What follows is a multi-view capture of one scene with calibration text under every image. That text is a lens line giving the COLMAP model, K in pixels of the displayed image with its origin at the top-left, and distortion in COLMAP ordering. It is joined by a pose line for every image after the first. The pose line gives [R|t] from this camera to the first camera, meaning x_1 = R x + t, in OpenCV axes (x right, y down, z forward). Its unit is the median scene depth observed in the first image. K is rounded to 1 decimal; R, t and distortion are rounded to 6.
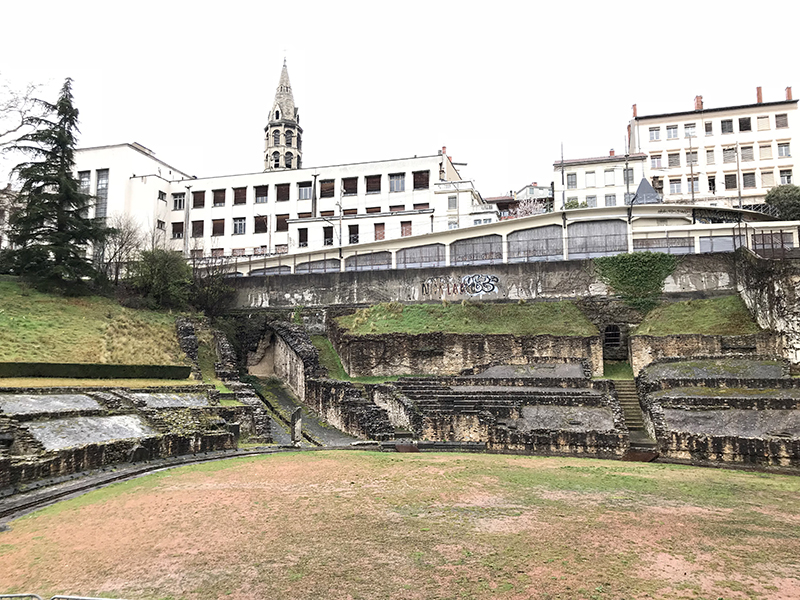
lens RADIAL K [[651.3, 0, 392.7], [0, 651.3, 292.6], [0, 0, 1]] dist [0.038458, -0.034831]
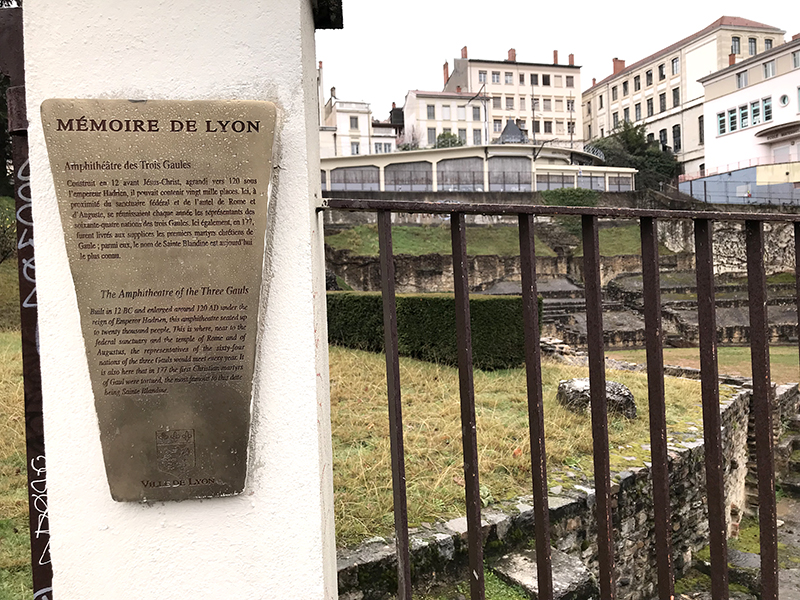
lens RADIAL K [[651.3, 0, 402.6], [0, 651.3, 298.4], [0, 0, 1]] dist [0.038458, -0.034831]
pose [[0.850008, -0.038566, 0.525356, -0.555346], [-0.035910, 0.990754, 0.130832, -0.004944], [-0.525544, -0.130074, 0.840764, 0.100230]]
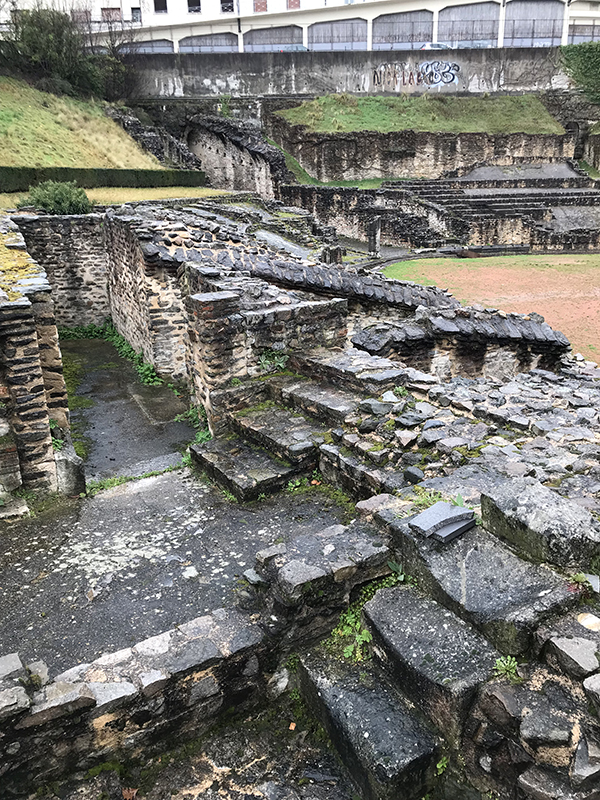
lens RADIAL K [[651.3, 0, 300.4], [0, 651.3, 395.2], [0, 0, 1]] dist [0.038458, -0.034831]
pose [[0.952757, -0.109891, 0.283158, -0.386070], [-0.023144, 0.903279, 0.428429, 0.005563], [-0.302852, -0.414742, 0.858062, 0.084091]]
